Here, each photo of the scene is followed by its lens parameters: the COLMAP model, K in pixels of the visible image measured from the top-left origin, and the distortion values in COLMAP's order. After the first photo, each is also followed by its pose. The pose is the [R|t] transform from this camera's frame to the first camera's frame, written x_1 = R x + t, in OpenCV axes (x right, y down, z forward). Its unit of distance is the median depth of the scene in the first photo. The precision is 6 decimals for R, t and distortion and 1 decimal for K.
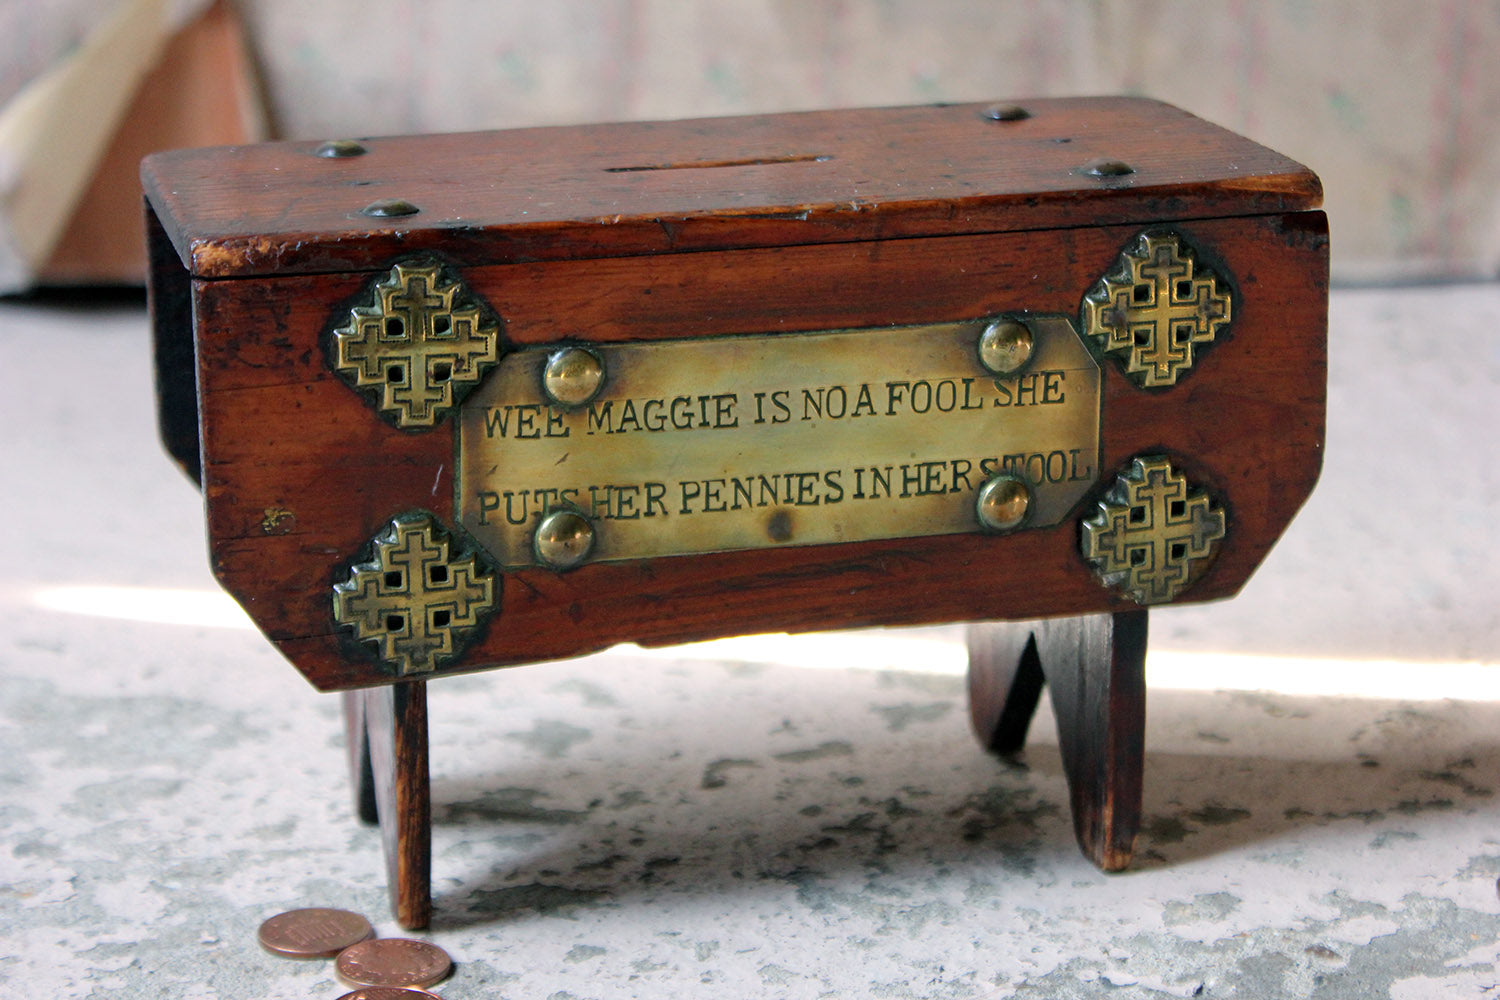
lens RADIAL K [[3404.8, 0, 742.0], [0, 3404.8, 495.3], [0, 0, 1]] dist [0.105886, 0.000000]
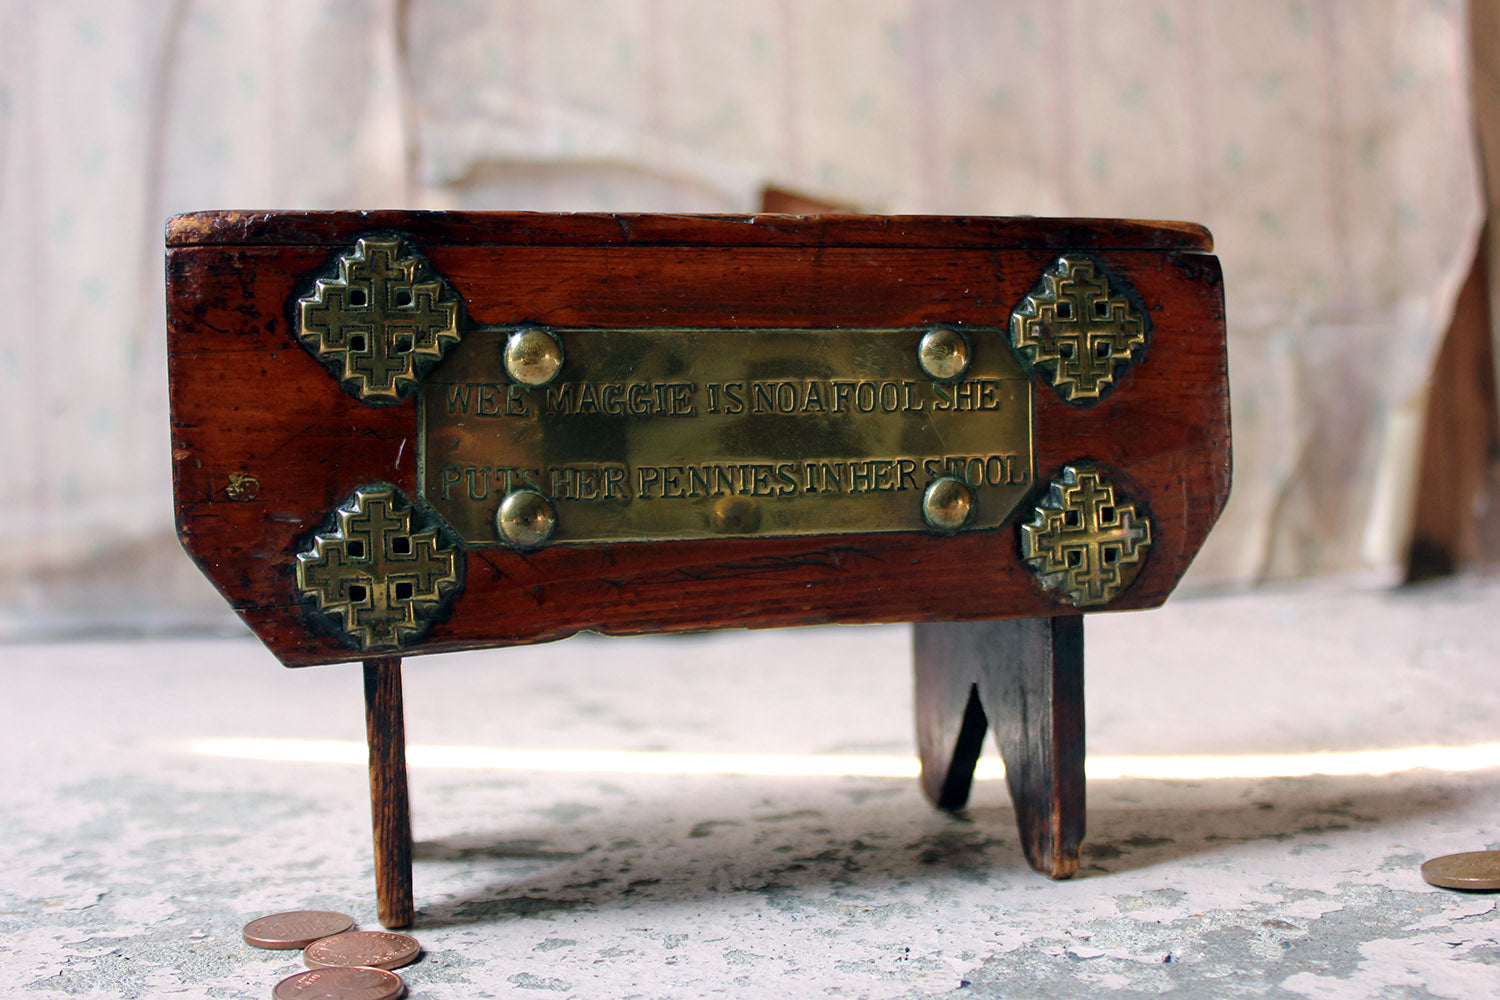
lens RADIAL K [[1660.9, 0, 741.2], [0, 1660.9, 499.9], [0, 0, 1]] dist [-0.083977, 0.000000]
pose [[0.999468, -0.024077, -0.022023, 0.023949], [0.017913, 0.969000, -0.246409, 0.130555], [0.027273, 0.245884, 0.968916, 0.502946]]
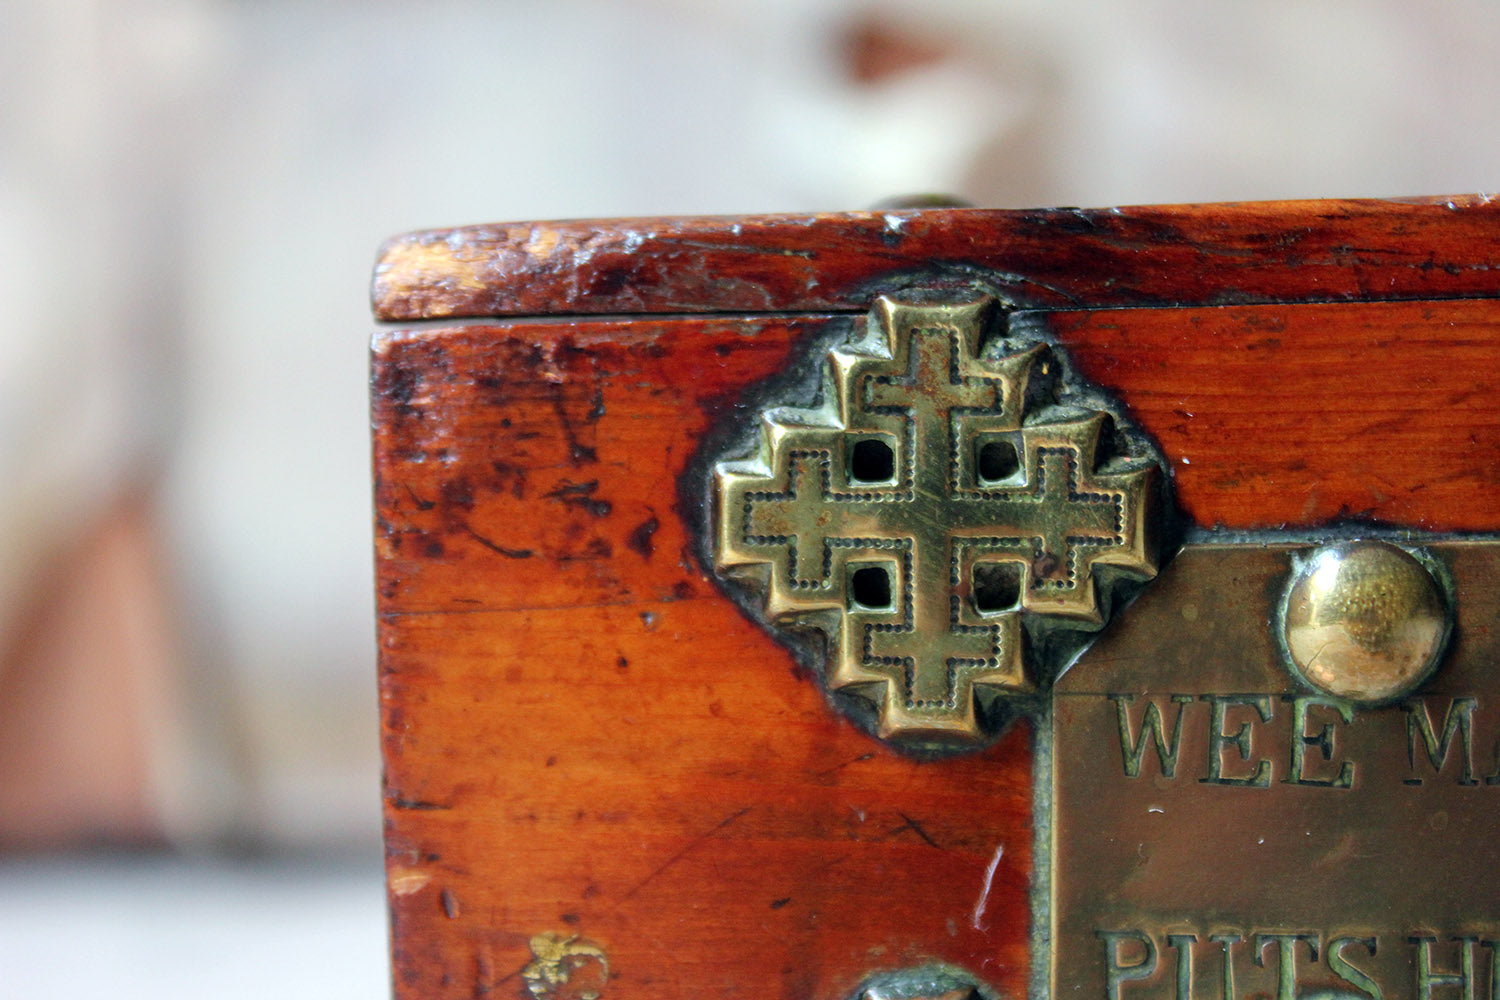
lens RADIAL K [[3404.8, 0, 736.8], [0, 3404.8, 502.8], [0, 0, 1]] dist [0.105886, 0.000000]
pose [[0.942578, -0.005240, -0.333944, 0.009798], [-0.068929, 0.975299, -0.209859, 0.033846], [0.326795, 0.220827, 0.918934, 0.616834]]
